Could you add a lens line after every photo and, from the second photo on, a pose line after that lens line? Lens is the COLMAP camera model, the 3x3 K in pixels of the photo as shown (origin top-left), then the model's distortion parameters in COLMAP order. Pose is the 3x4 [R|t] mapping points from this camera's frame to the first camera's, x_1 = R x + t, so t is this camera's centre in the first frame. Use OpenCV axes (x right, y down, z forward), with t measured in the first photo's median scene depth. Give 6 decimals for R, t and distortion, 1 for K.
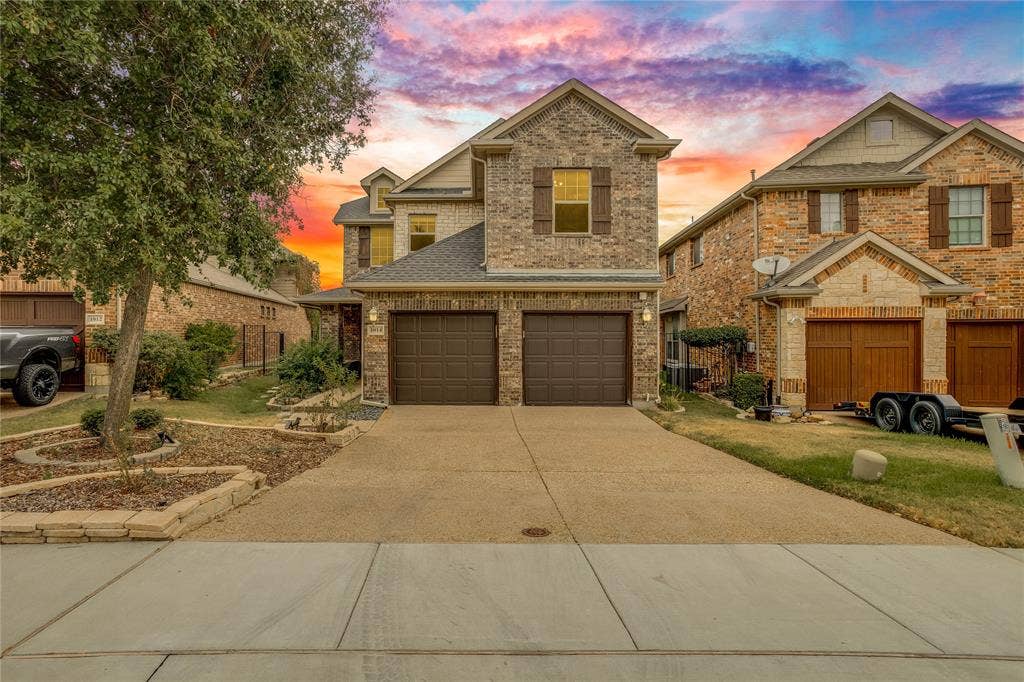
lens RADIAL K [[512.4, 0, 492.7], [0, 512.4, 330.7], [0, 0, 1]] dist [-0.048072, 0.034852]
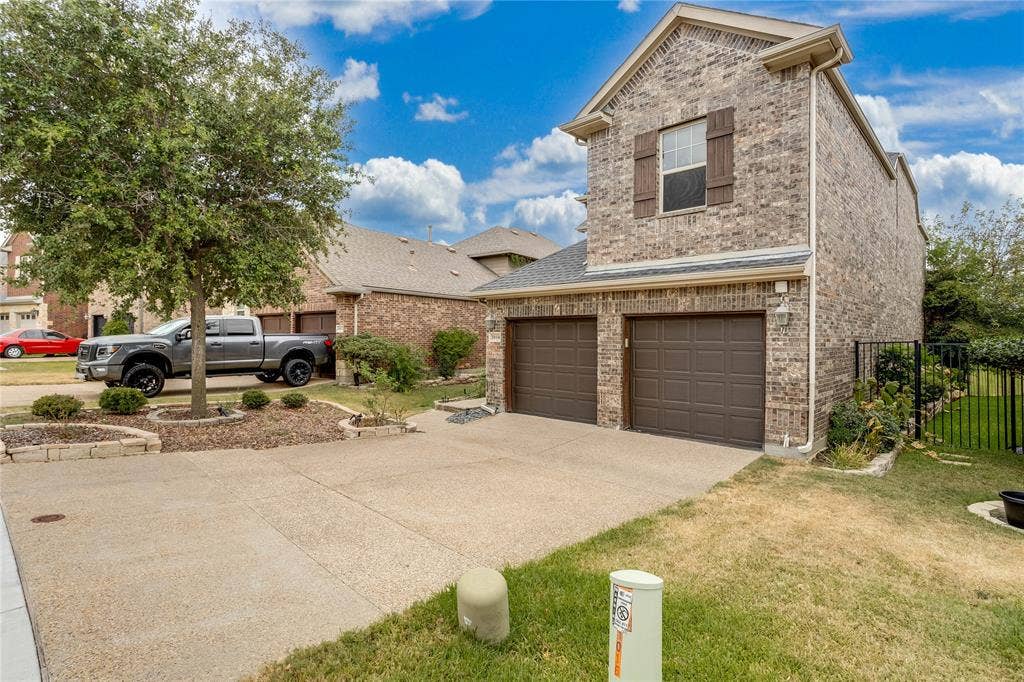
lens RADIAL K [[508.3, 0, 501.0], [0, 508.3, 342.4], [0, 0, 1]] dist [-0.043472, 0.034268]
pose [[0.717553, 0.010293, -0.696428, 0.487071], [-0.003813, 0.999934, 0.010850, -0.002011], [0.696494, -0.005130, 0.717545, 0.278963]]
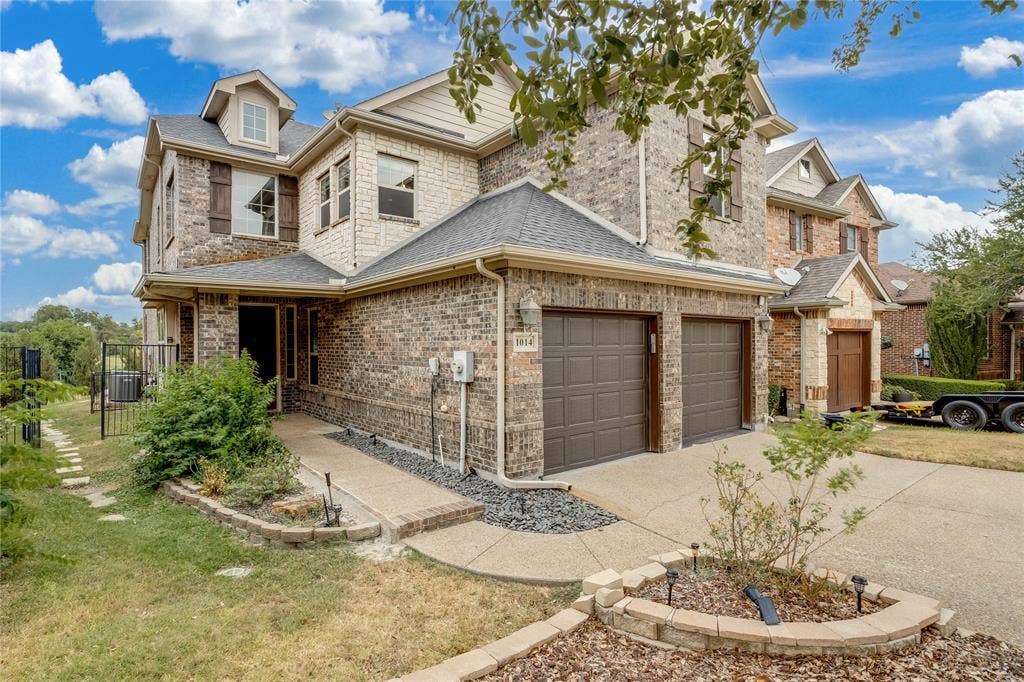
lens RADIAL K [[498.5, 0, 497.4], [0, 498.5, 338.0], [0, 0, 1]] dist [-0.046558, 0.031741]
pose [[0.794207, -0.000856, 0.607647, -0.560625], [0.005360, 0.999970, -0.005597, -0.002961], [-0.607623, 0.007702, 0.794188, 0.611196]]
